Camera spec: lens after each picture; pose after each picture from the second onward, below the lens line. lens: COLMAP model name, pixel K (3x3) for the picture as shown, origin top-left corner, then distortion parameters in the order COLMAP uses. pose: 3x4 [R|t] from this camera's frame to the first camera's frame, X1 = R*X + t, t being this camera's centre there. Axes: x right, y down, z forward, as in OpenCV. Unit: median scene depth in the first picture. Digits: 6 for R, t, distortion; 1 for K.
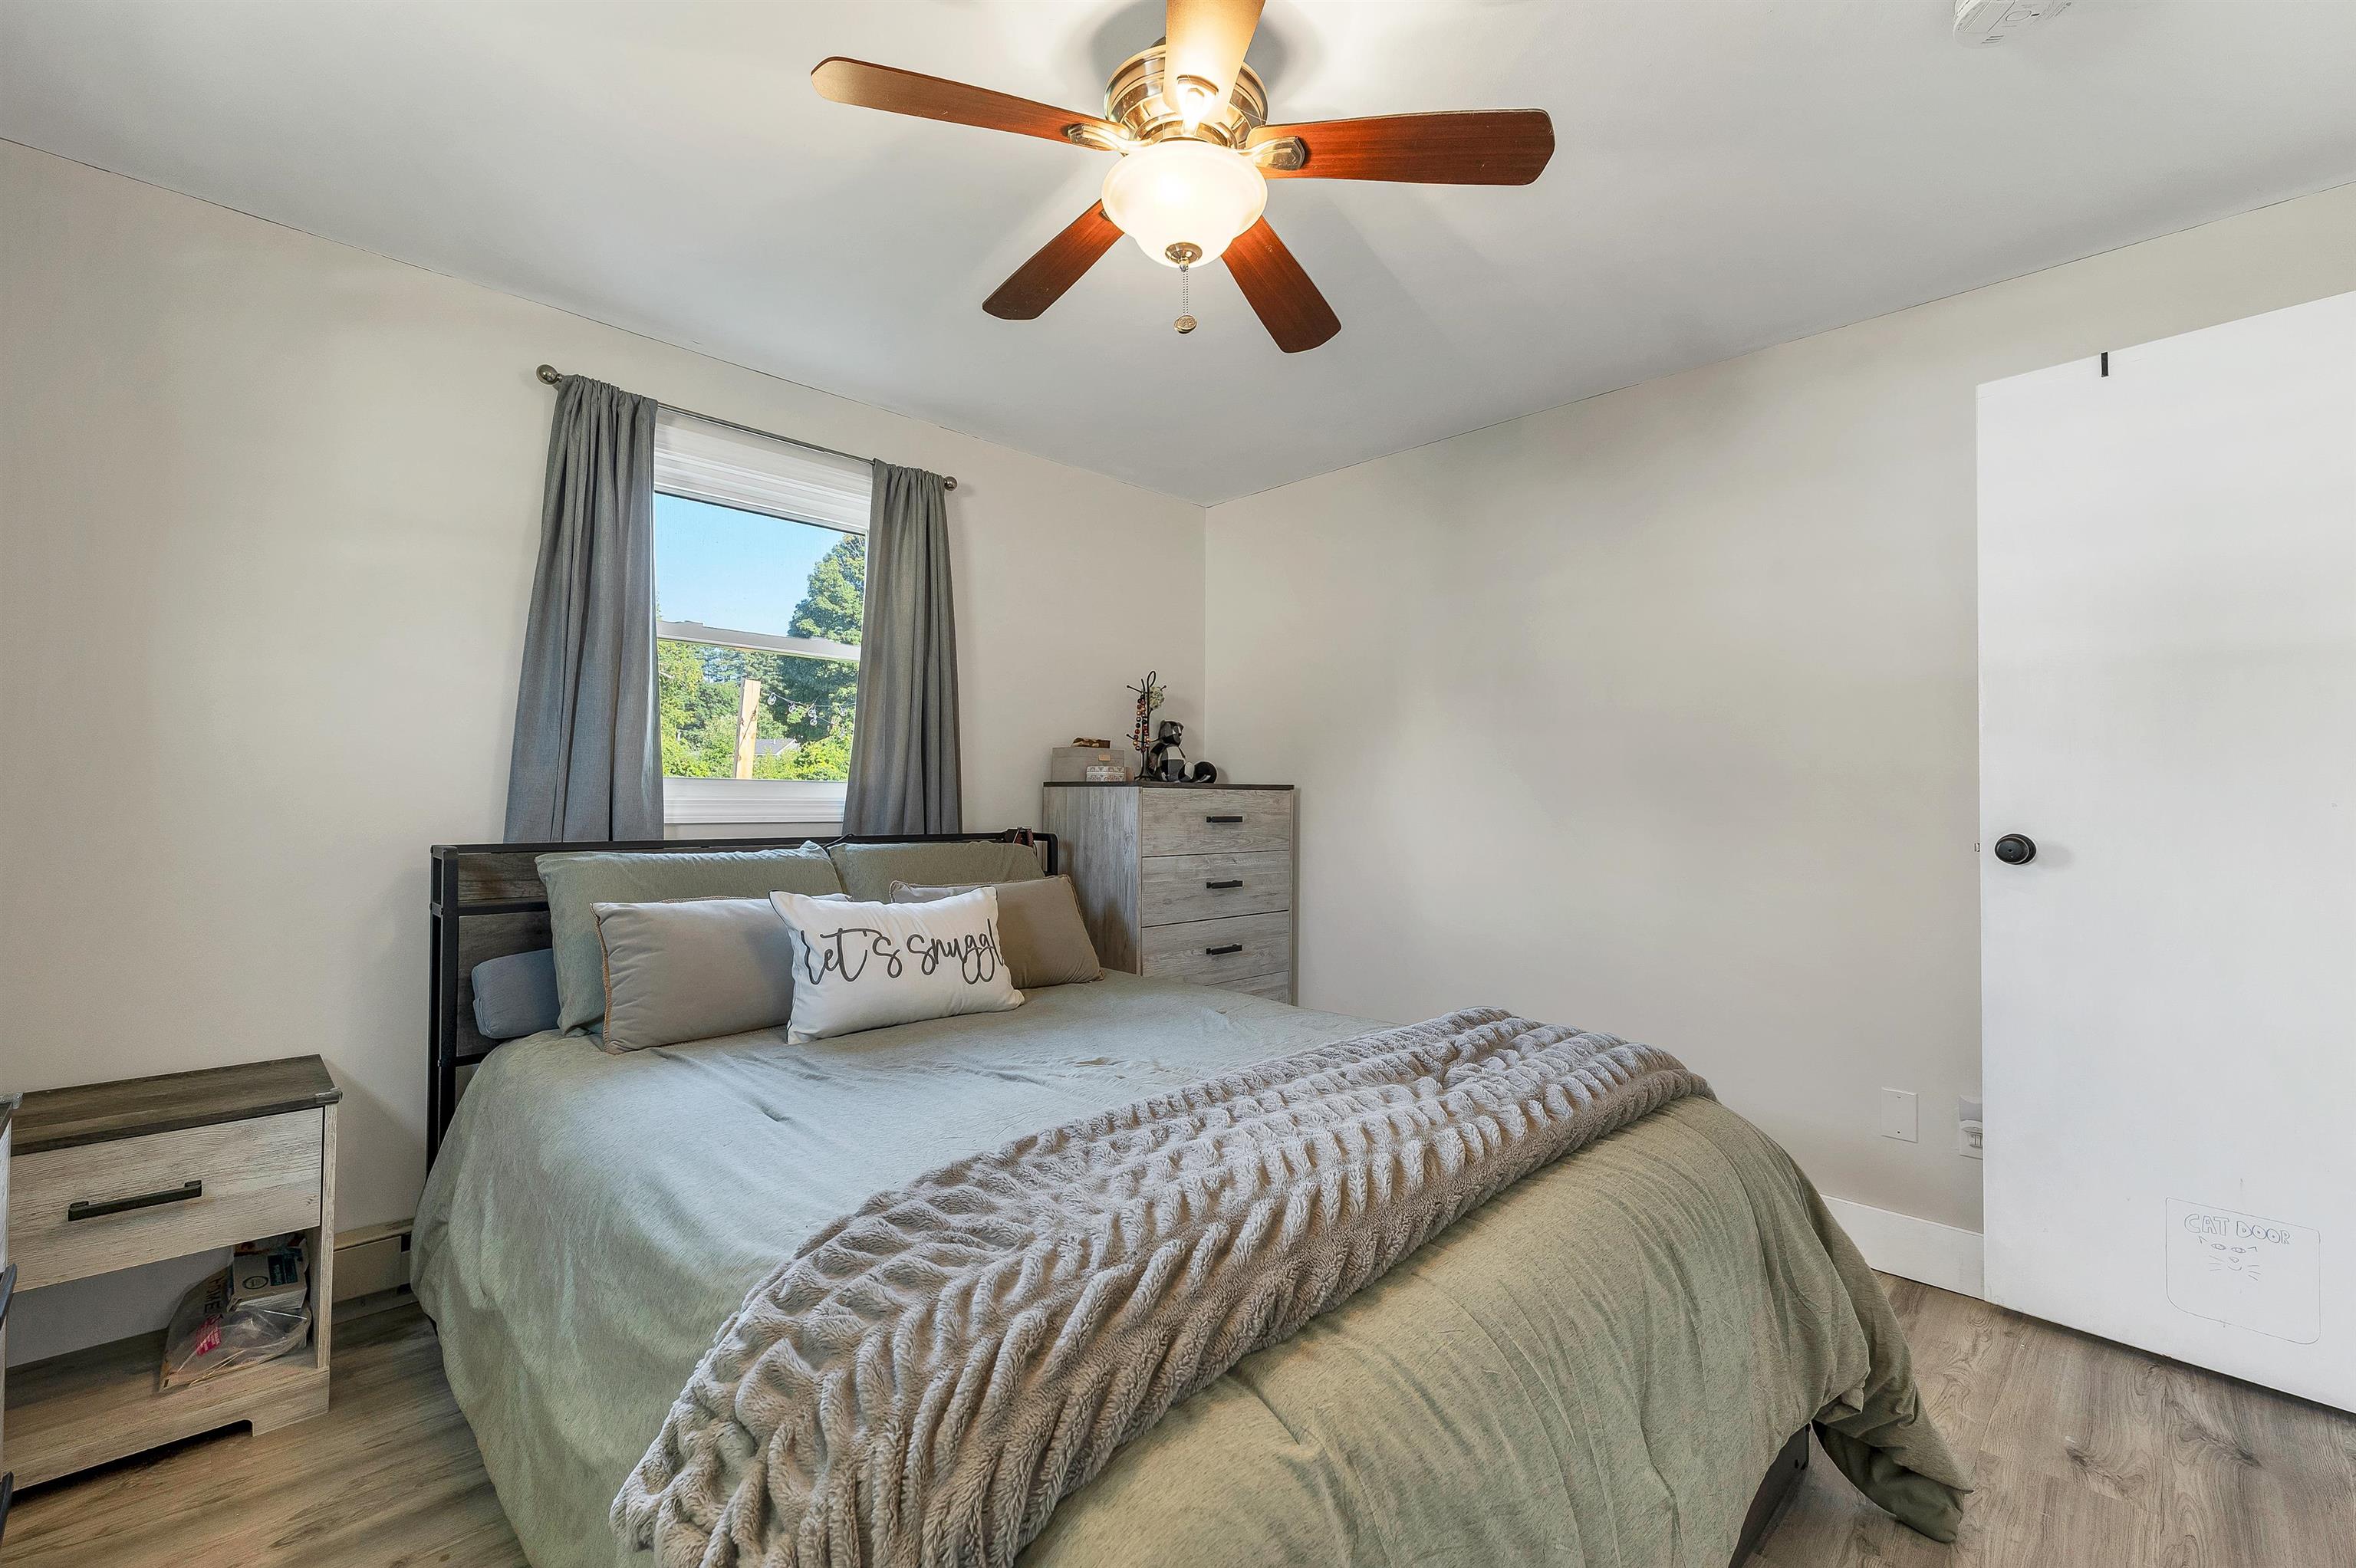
lens RADIAL K [[998.5, 0, 1170.0], [0, 998.5, 791.0], [0, 0, 1]] dist [-0.002765, -0.000054]
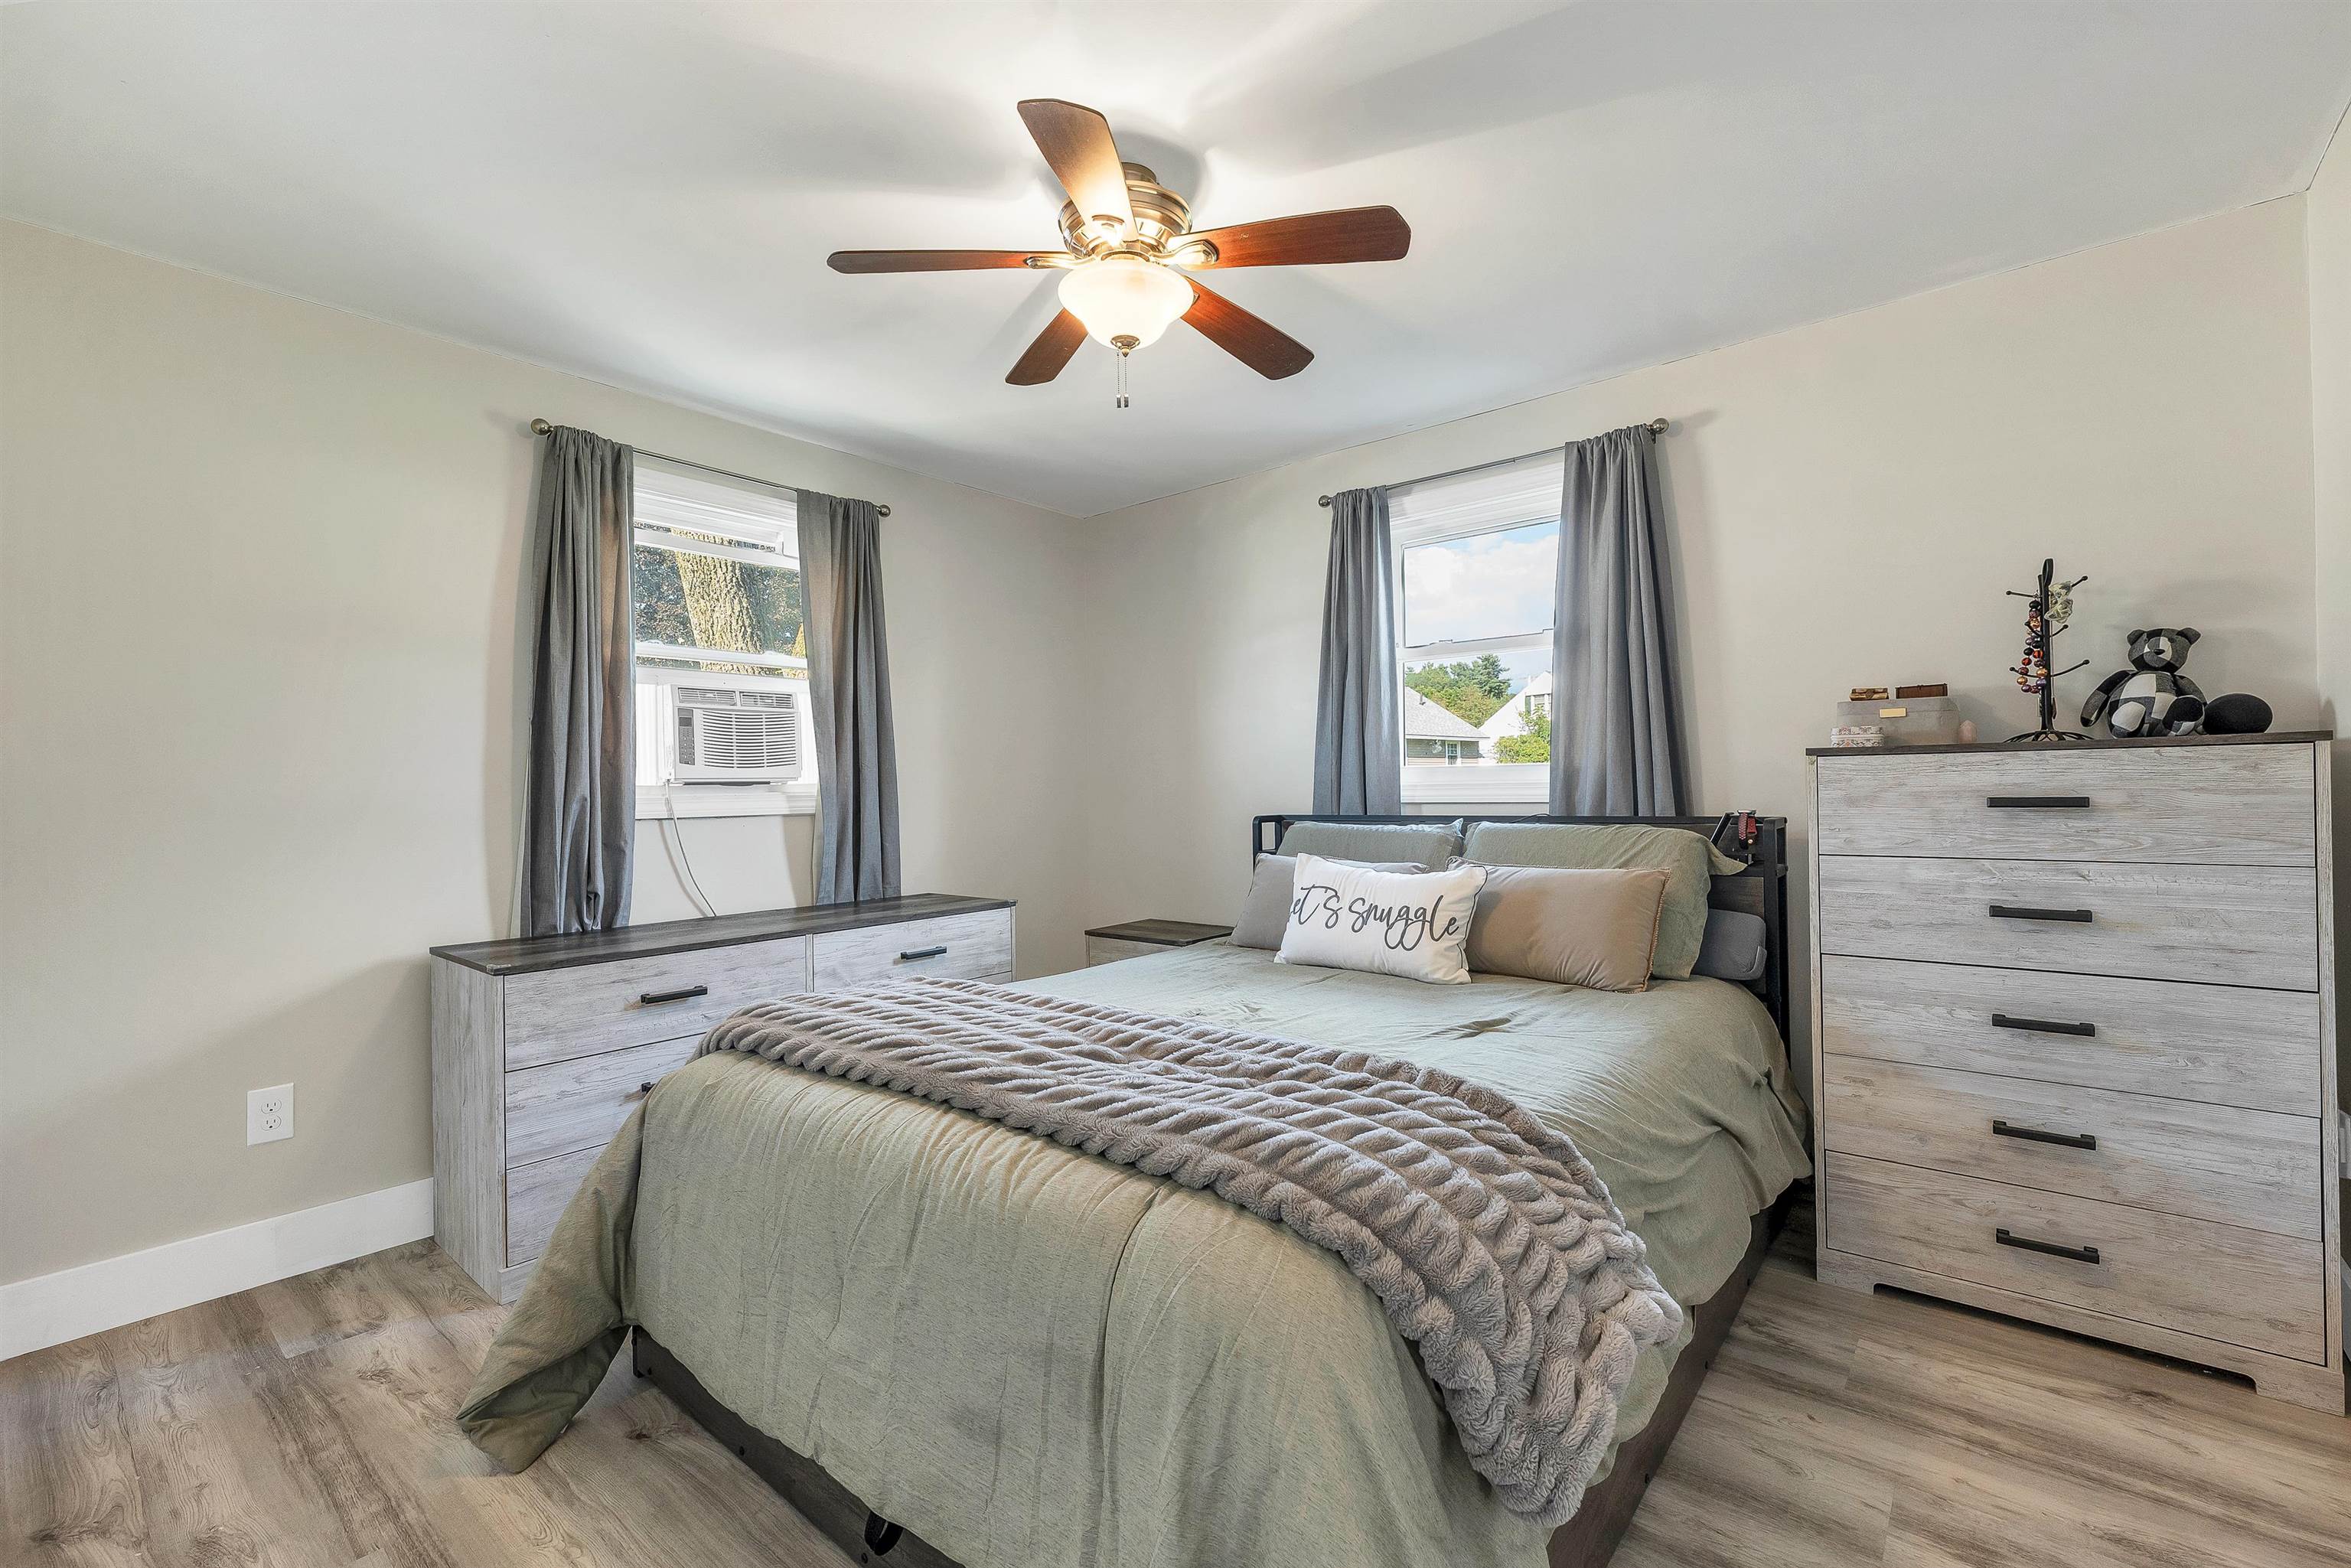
lens RADIAL K [[1001.3, 0, 1182.3], [0, 1001.3, 787.3], [0, 0, 1]] dist [0.001964, 0.000209]
pose [[0.087544, -0.008121, -0.996128, 0.784313], [0.027429, 0.999607, -0.005739, 0.012472], [0.995783, -0.026821, 0.087733, 0.596678]]
